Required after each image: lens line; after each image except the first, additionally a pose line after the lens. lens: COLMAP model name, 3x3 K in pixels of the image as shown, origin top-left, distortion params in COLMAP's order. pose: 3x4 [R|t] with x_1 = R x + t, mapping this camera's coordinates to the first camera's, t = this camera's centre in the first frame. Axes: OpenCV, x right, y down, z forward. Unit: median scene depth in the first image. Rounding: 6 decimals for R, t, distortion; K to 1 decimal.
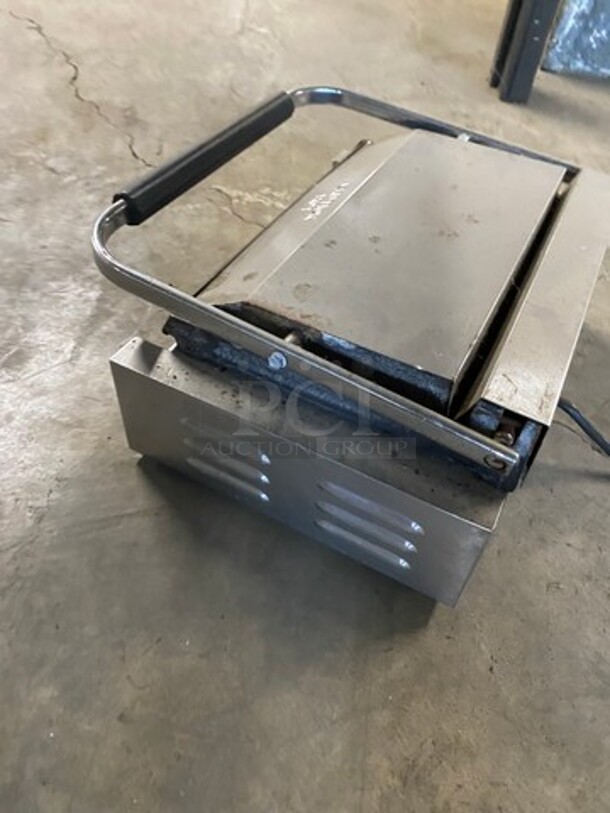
lens RADIAL K [[616.6, 0, 300.7], [0, 616.6, 407.7], [0, 0, 1]] dist [0.016506, -0.016941]
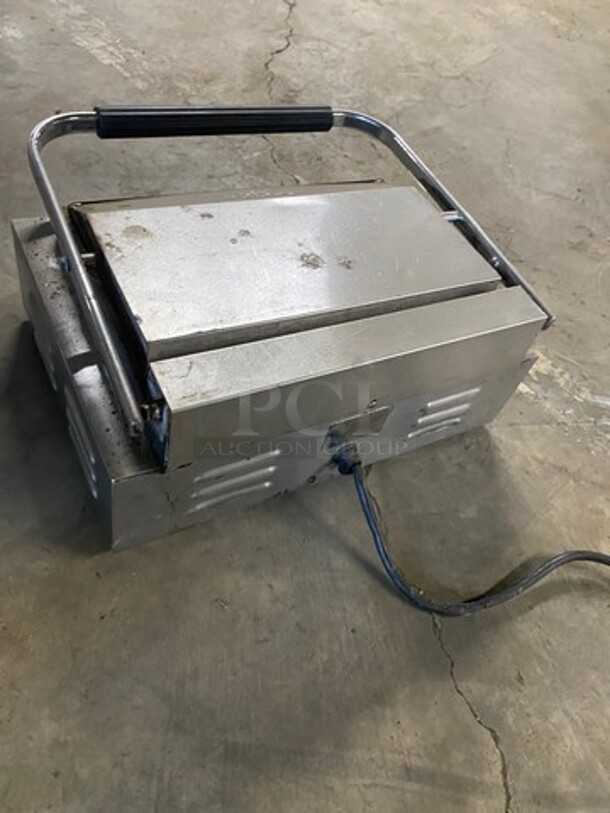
lens RADIAL K [[616.6, 0, 307.0], [0, 616.6, 407.7], [0, 0, 1]] dist [0.016506, -0.016941]
pose [[0.824700, 0.506899, -0.250845, 0.604466], [-0.516983, 0.855501, 0.029089, -0.090711], [0.229344, 0.105693, 0.967590, 0.004323]]
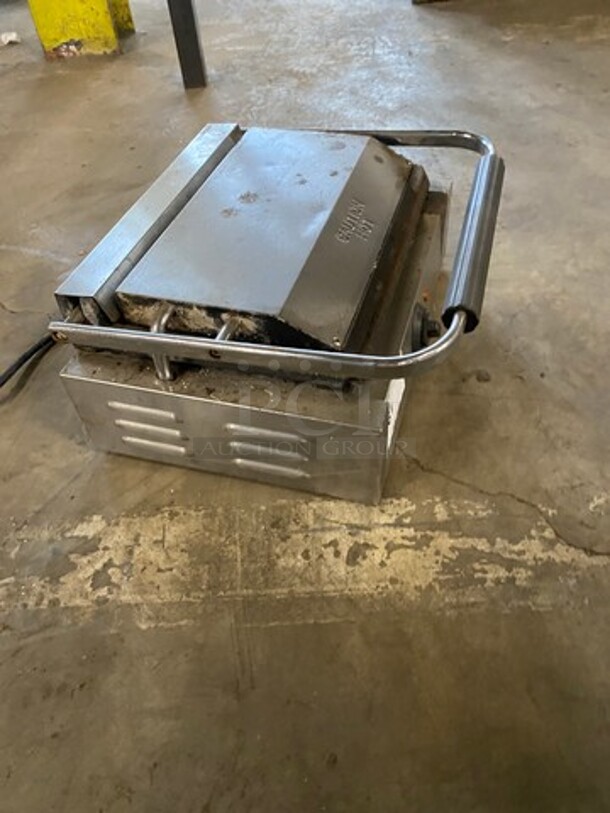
lens RADIAL K [[616.6, 0, 308.9], [0, 616.6, 406.3], [0, 0, 1]] dist [0.016506, -0.016941]
pose [[-0.980655, 0.145883, -0.130511, 0.339334], [-0.138463, -0.045704, 0.989313, -1.545289], [0.138359, 0.988246, 0.065020, 1.316188]]
